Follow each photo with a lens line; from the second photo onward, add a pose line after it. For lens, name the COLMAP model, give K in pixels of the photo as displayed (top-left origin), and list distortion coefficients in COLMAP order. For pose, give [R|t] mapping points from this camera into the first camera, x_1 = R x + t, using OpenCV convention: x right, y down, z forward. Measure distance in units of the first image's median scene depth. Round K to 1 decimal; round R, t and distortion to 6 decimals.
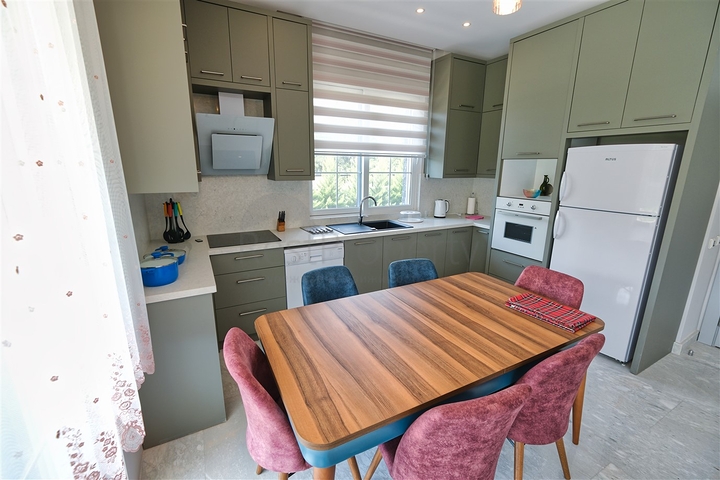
lens RADIAL K [[310.9, 0, 356.0], [0, 310.9, 241.5], [0, 0, 1]] dist [0.002568, 0.000127]
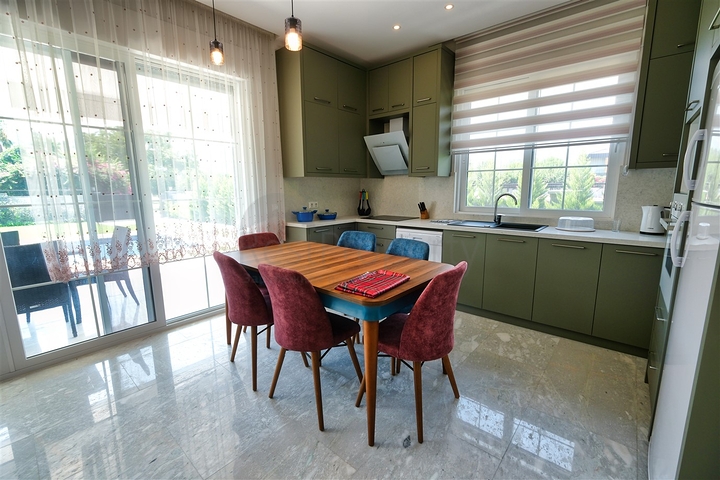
lens RADIAL K [[310.9, 0, 358.1], [0, 310.9, 243.6], [0, 0, 1]] dist [0.002568, 0.000127]
pose [[0.368305, 0.149299, -0.917639, 0.795467], [-0.202691, 0.976173, 0.077470, 0.017829], [0.907341, 0.157465, 0.389791, 0.292629]]
